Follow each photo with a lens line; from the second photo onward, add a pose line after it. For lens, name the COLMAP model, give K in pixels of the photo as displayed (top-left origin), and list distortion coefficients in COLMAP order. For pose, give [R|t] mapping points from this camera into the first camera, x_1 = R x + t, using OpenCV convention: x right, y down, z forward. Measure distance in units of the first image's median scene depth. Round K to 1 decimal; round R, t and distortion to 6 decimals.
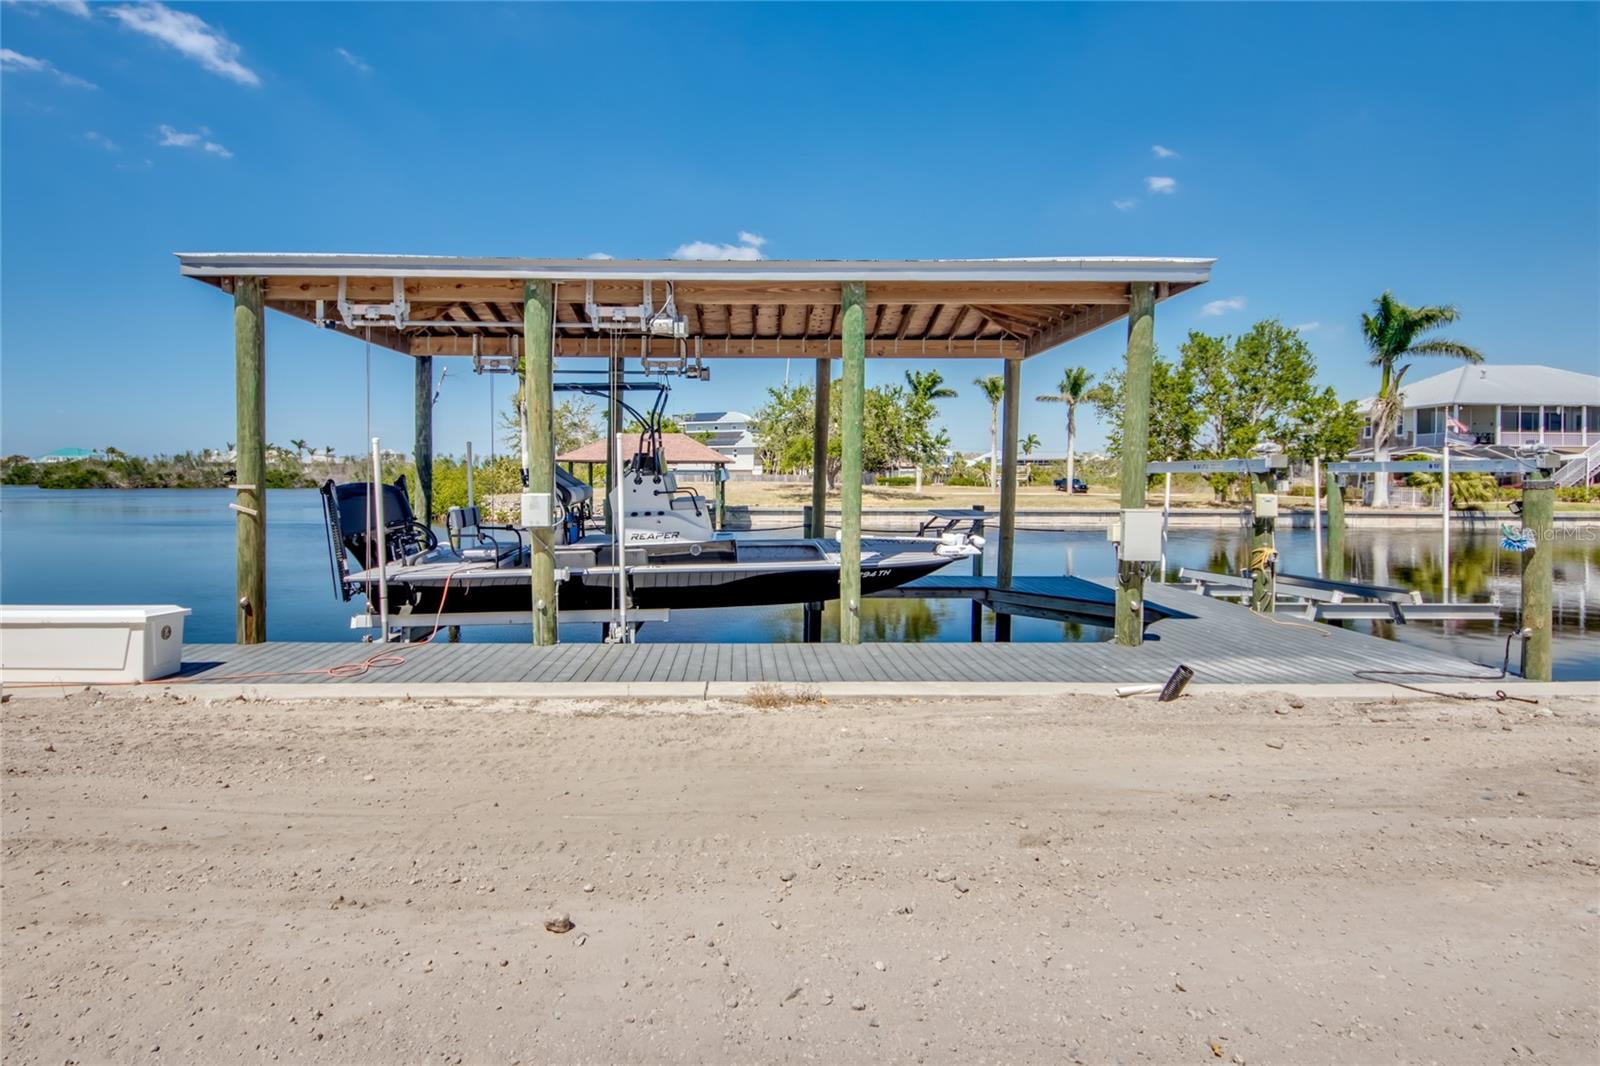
lens RADIAL K [[756.9, 0, 795.3], [0, 756.9, 495.2], [0, 0, 1]] dist [-0.039805, -0.000231]
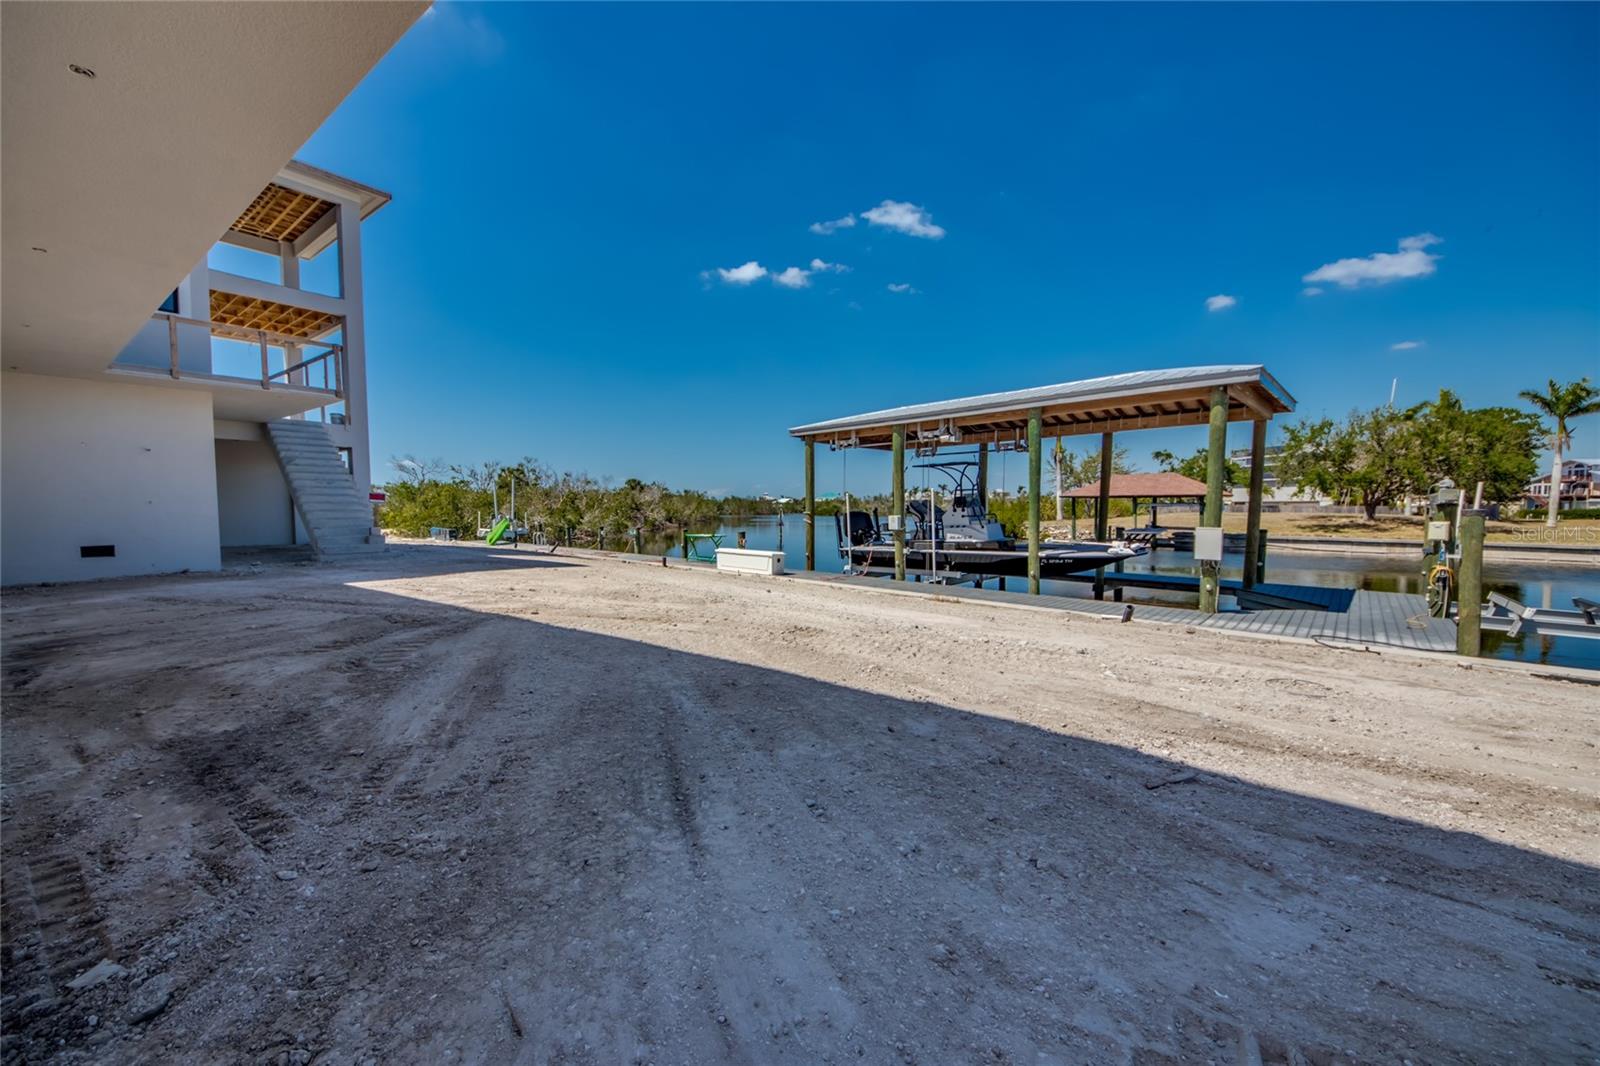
lens RADIAL K [[581.3, 0, 796.4], [0, 581.3, 553.2], [0, 0, 1]] dist [-0.025163, -0.000045]
pose [[0.662792, 0.053106, -0.746918, 0.130563], [-0.013735, 0.998176, 0.058782, 0.002033], [0.748677, -0.028701, 0.662313, -0.070610]]
